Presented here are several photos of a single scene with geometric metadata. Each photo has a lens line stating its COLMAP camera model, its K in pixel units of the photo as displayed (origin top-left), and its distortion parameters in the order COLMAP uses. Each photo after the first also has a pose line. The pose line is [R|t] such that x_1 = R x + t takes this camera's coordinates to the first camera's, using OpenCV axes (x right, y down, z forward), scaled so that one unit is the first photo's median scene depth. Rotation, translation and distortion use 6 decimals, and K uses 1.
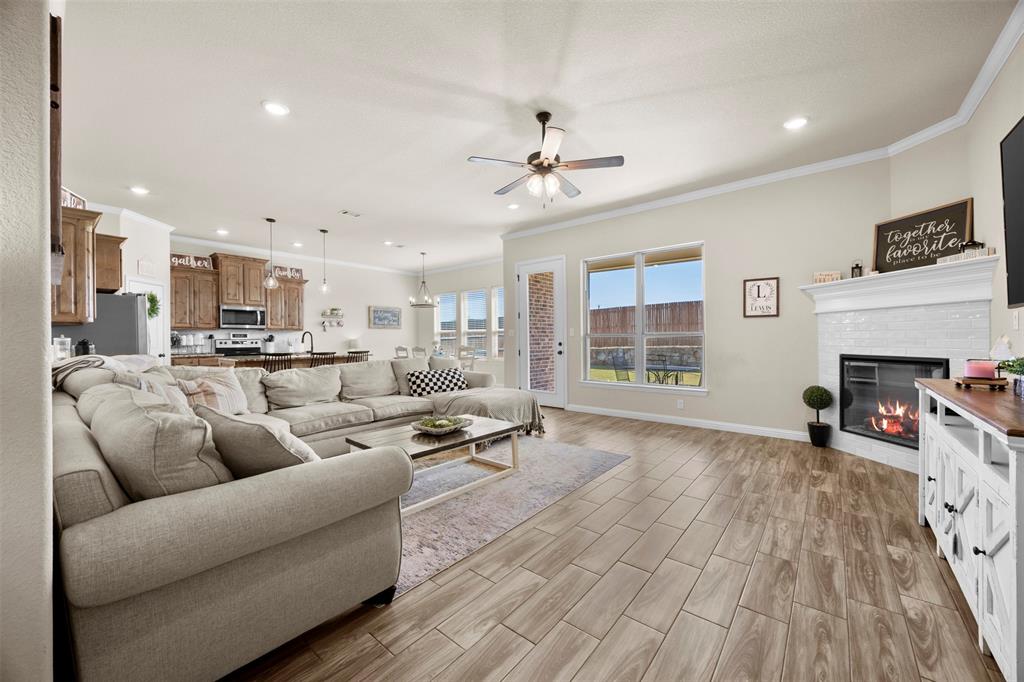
lens RADIAL K [[392.2, 0, 494.4], [0, 392.2, 339.2], [0, 0, 1]] dist [-0.008124, -0.000301]
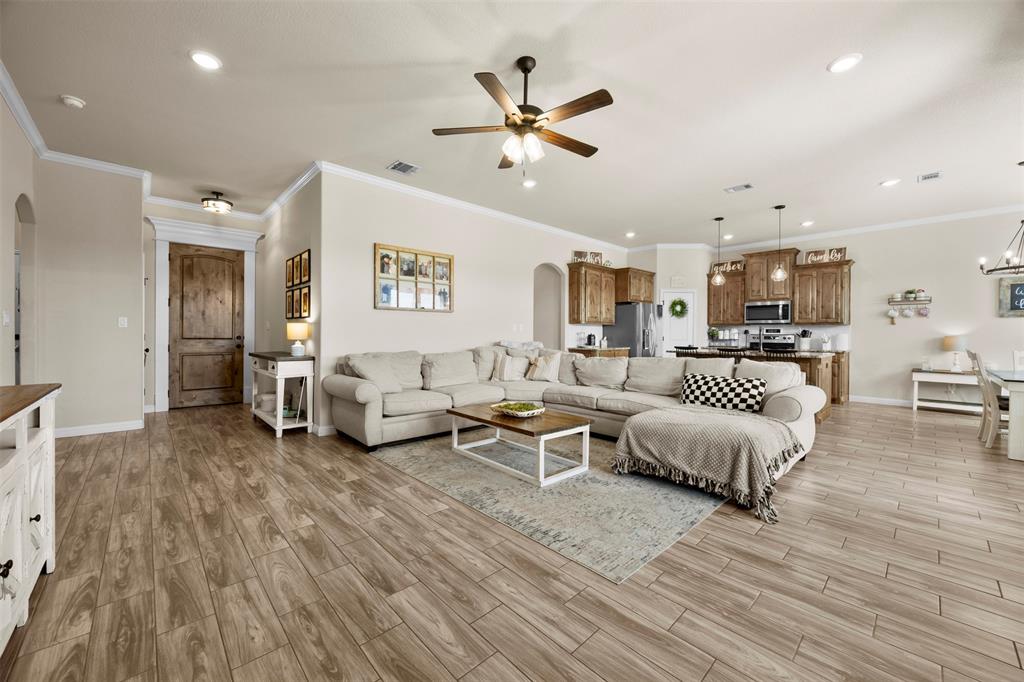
lens RADIAL K [[392.2, 0, 517.7], [0, 392.2, 339.2], [0, 0, 1]] dist [-0.008124, -0.000301]
pose [[-0.094254, 0.017463, -0.995395, 0.478533], [-0.006999, 0.999810, 0.018203, -0.001511], [0.995524, 0.008682, -0.094114, 0.536590]]
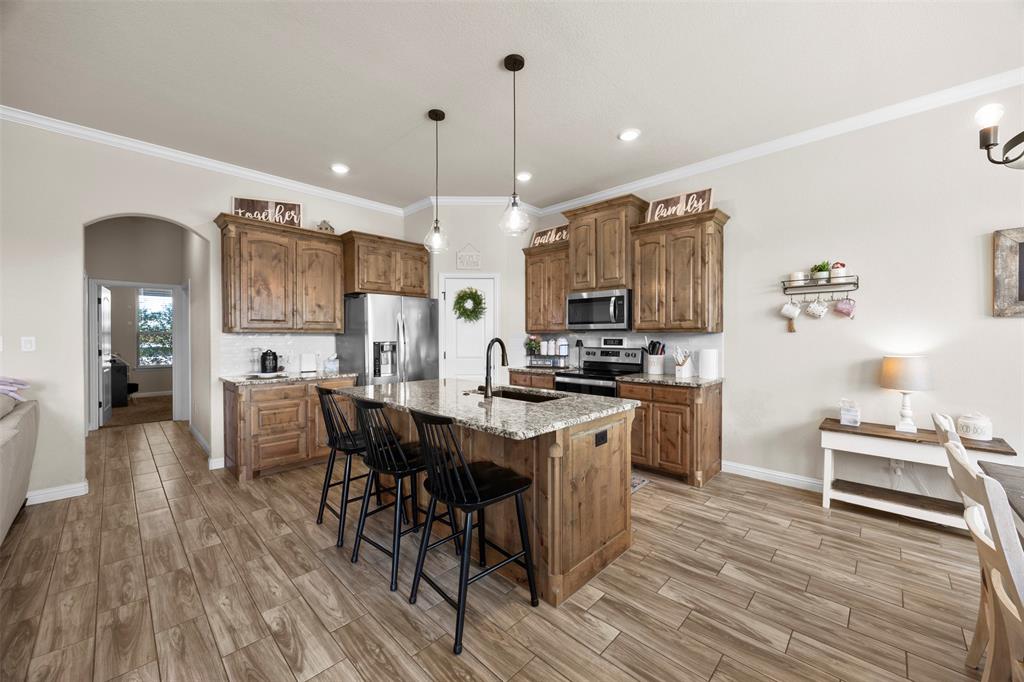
lens RADIAL K [[392.2, 0, 517.9], [0, 392.2, 343.1], [0, 0, 1]] dist [-0.008124, -0.000301]
pose [[-0.037731, 0.020664, -0.999074, -0.070260], [-0.001661, 0.999783, 0.020741, -0.022896], [0.999287, 0.002442, -0.037689, 1.054699]]
